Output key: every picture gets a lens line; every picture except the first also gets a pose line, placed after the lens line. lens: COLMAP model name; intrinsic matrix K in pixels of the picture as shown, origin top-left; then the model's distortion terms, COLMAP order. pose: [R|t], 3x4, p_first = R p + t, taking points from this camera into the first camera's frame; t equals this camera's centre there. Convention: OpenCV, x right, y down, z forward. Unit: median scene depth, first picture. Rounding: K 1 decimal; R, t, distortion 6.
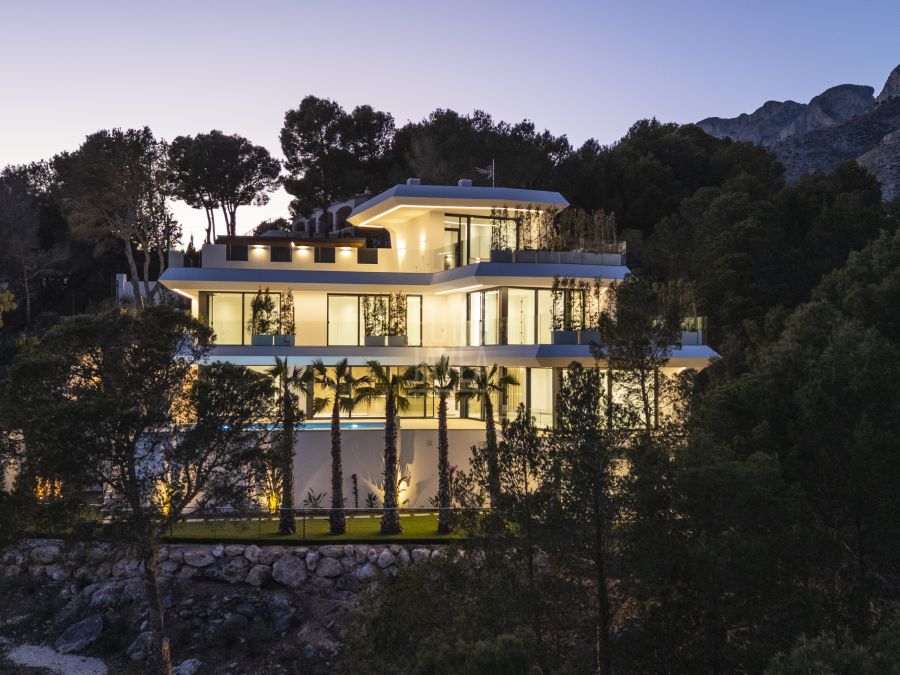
lens RADIAL K [[881.3, 0, 450.0], [0, 881.3, 337.5], [0, 0, 1]] dist [0.058481, -0.008637]
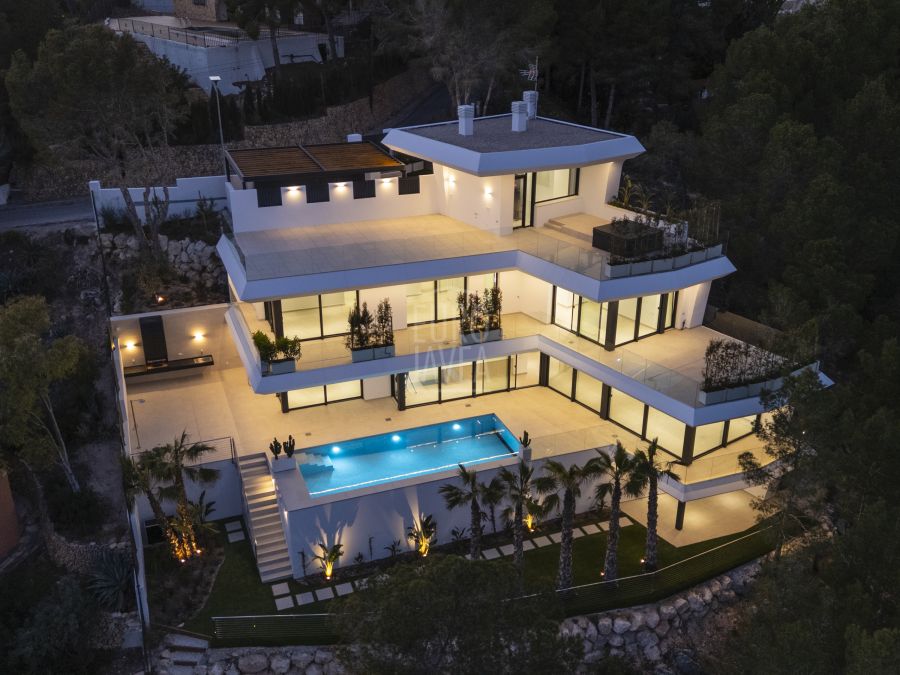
lens RADIAL K [[881.3, 0, 450.0], [0, 881.3, 337.5], [0, 0, 1]] dist [0.058481, -0.008637]
pose [[0.974846, -0.091265, 0.203336, -0.347923], [-0.003684, 0.905594, 0.424130, -0.465299], [-0.222848, -0.414211, 0.882478, 0.165073]]
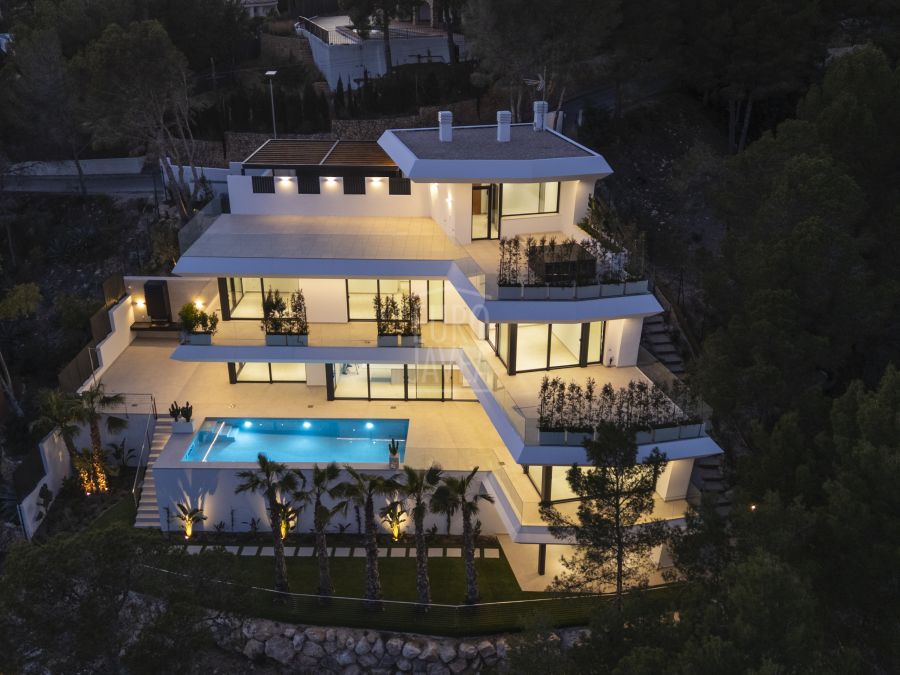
lens RADIAL K [[881.3, 0, 450.0], [0, 881.3, 337.5], [0, 0, 1]] dist [0.058481, -0.008637]
pose [[0.987605, 0.061483, -0.144415, 0.141932], [0.005529, 0.905888, 0.423482, -0.471428], [0.156861, -0.419031, 0.894319, 0.150704]]
